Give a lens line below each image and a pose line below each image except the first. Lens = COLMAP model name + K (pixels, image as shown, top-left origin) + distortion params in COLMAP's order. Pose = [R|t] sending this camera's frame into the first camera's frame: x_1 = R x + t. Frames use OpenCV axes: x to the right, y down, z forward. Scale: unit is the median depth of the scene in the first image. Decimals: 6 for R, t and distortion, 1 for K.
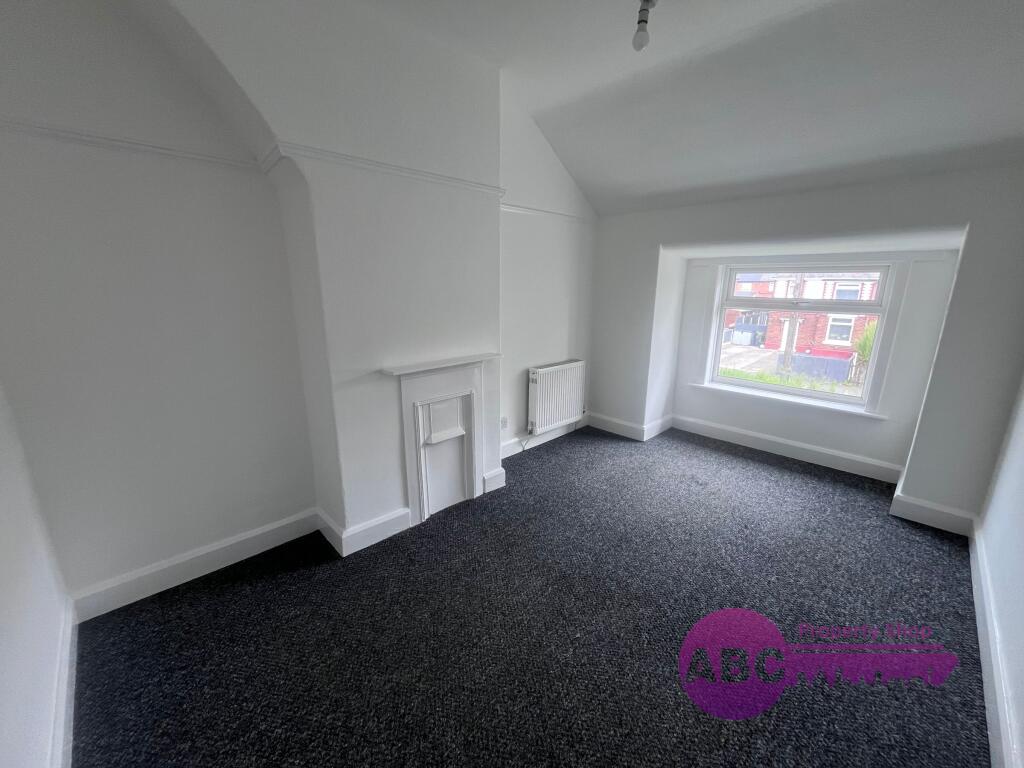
lens RADIAL K [[412.8, 0, 509.9], [0, 412.8, 385.5], [0, 0, 1]] dist [-0.000822, 0.000070]
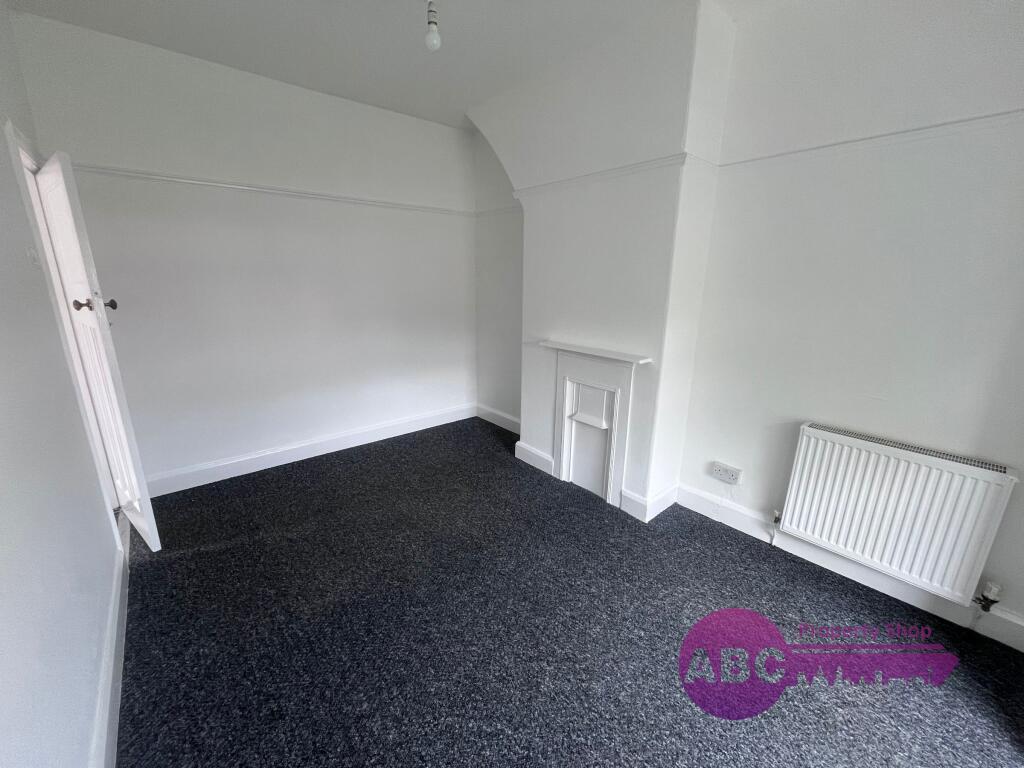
lens RADIAL K [[412.8, 0, 509.9], [0, 412.8, 385.5], [0, 0, 1]] dist [-0.000822, 0.000070]
pose [[-0.066372, 0.247990, -0.966486, 0.827173], [-0.249935, 0.933610, 0.256718, -0.176422], [0.965985, 0.258597, 0.000016, 0.756699]]
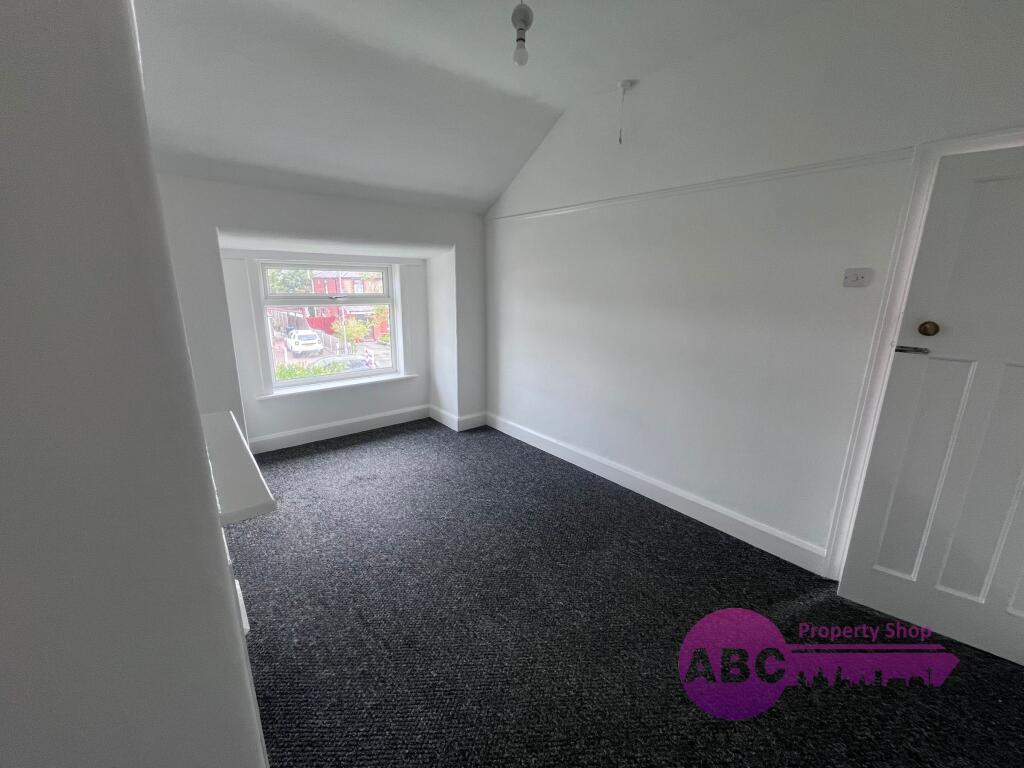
lens RADIAL K [[412.8, 0, 509.9], [0, 412.8, 385.5], [0, 0, 1]] dist [-0.000822, 0.000070]
pose [[0.093795, -0.242560, 0.965591, -0.498876], [0.231897, 0.948514, 0.215744, -0.137546], [-0.968208, 0.203682, 0.145215, 0.556291]]
